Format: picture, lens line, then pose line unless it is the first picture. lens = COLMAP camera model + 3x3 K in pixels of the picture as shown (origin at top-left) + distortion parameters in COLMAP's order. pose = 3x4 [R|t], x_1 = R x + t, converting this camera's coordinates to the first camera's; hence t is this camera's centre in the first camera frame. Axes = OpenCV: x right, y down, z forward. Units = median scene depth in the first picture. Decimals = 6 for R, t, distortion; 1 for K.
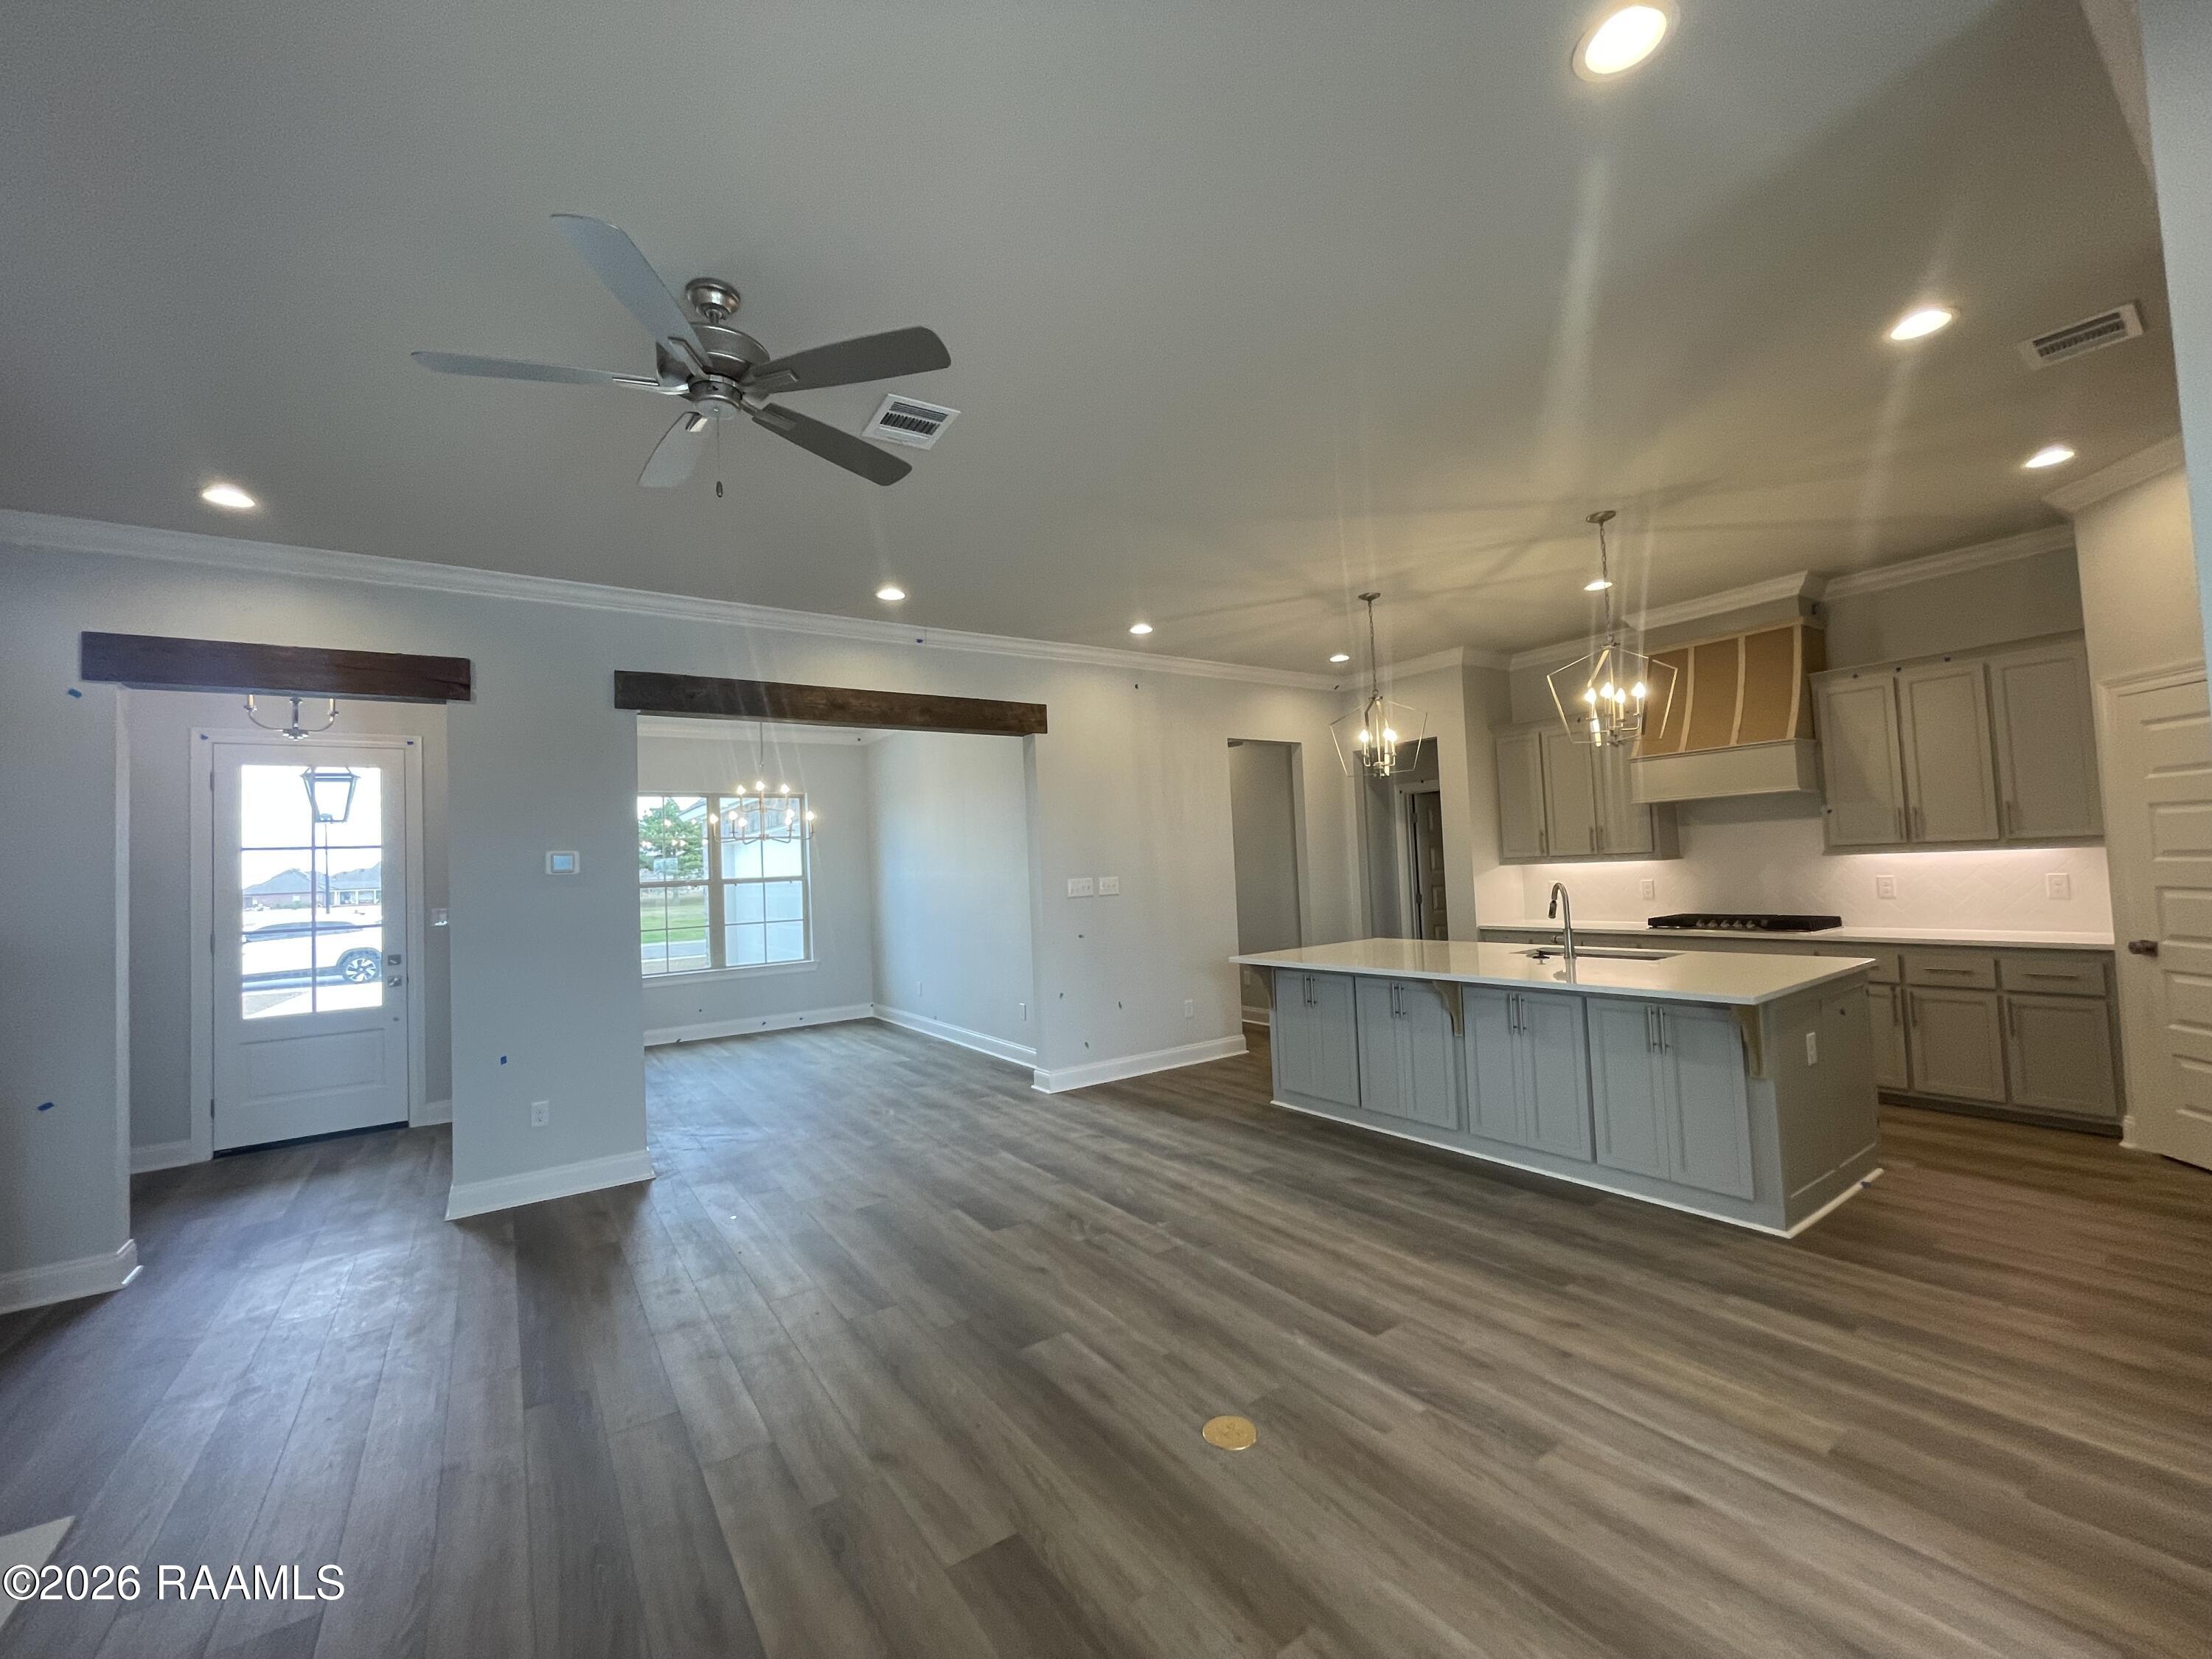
lens RADIAL K [[883.9, 0, 1097.2], [0, 883.9, 834.8], [0, 0, 1]] dist [-0.000166, -0.000524]
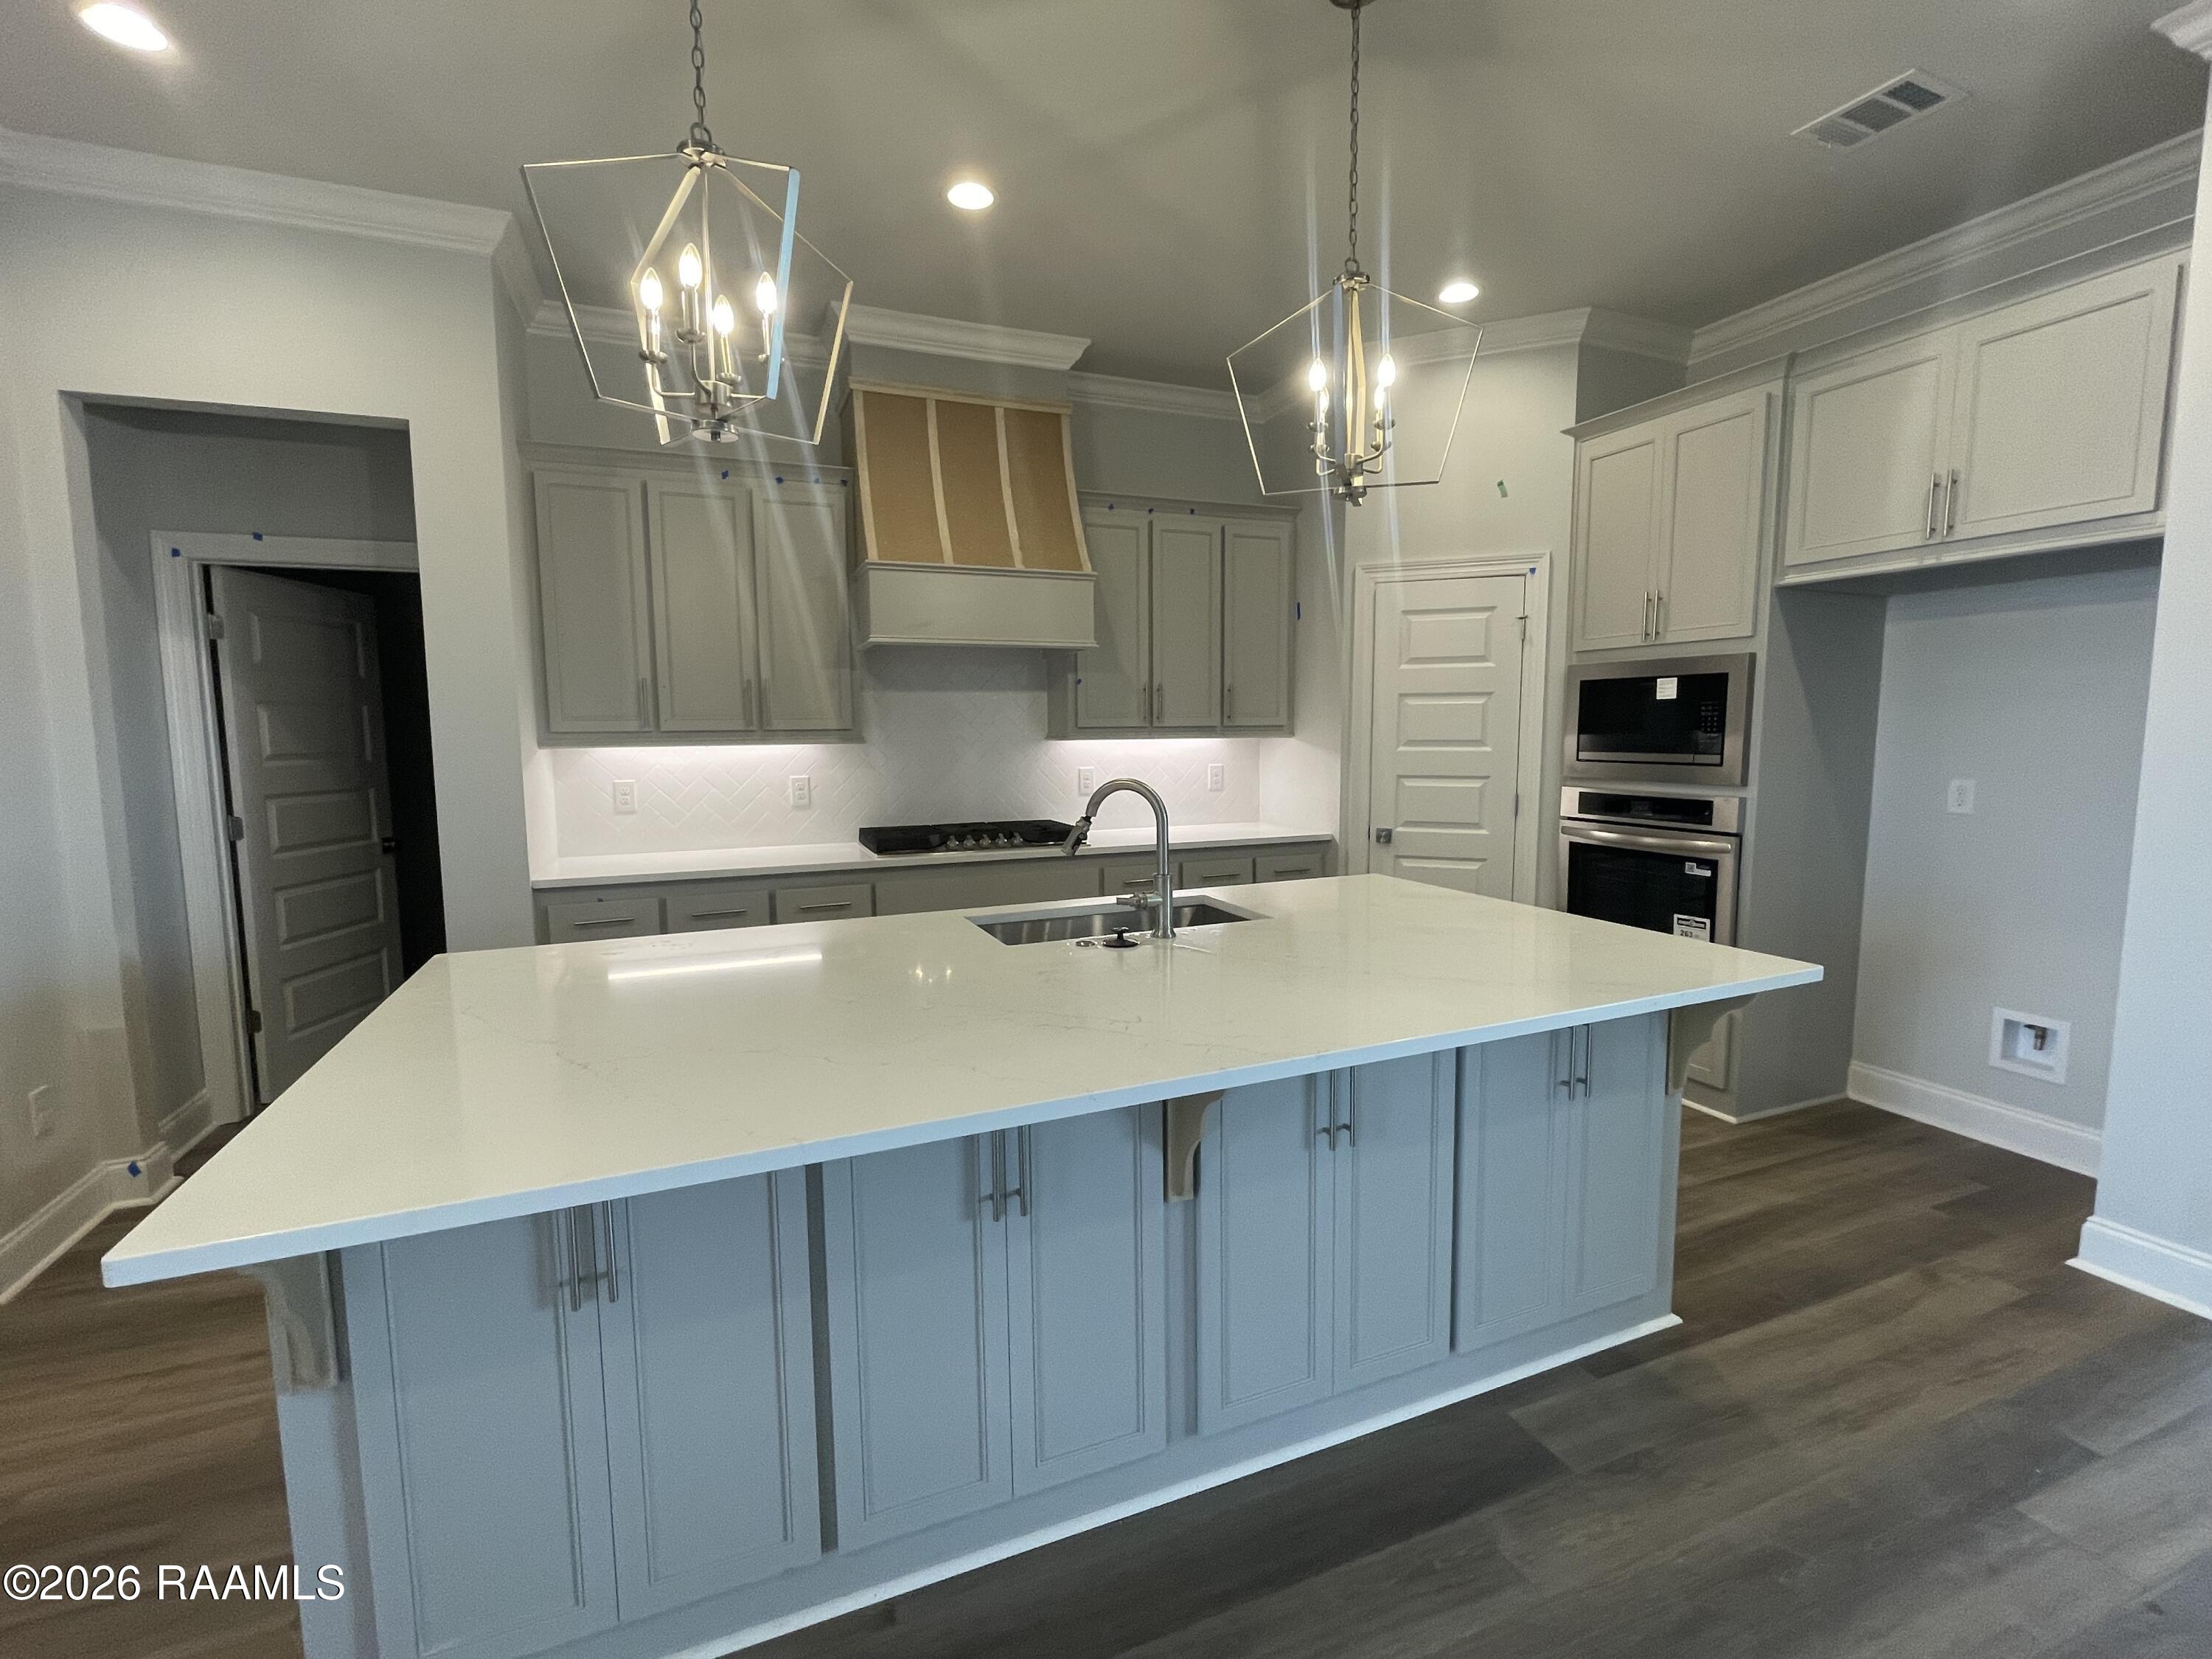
lens RADIAL K [[982.1, 0, 1105.5], [0, 982.1, 819.4], [0, 0, 1]] dist [0.013384, 0.000039]
pose [[0.200220, -0.054984, 0.978207, 0.005497], [-0.037164, 0.997279, 0.063662, 0.037209], [-0.979046, -0.049101, 0.197632, 0.835567]]
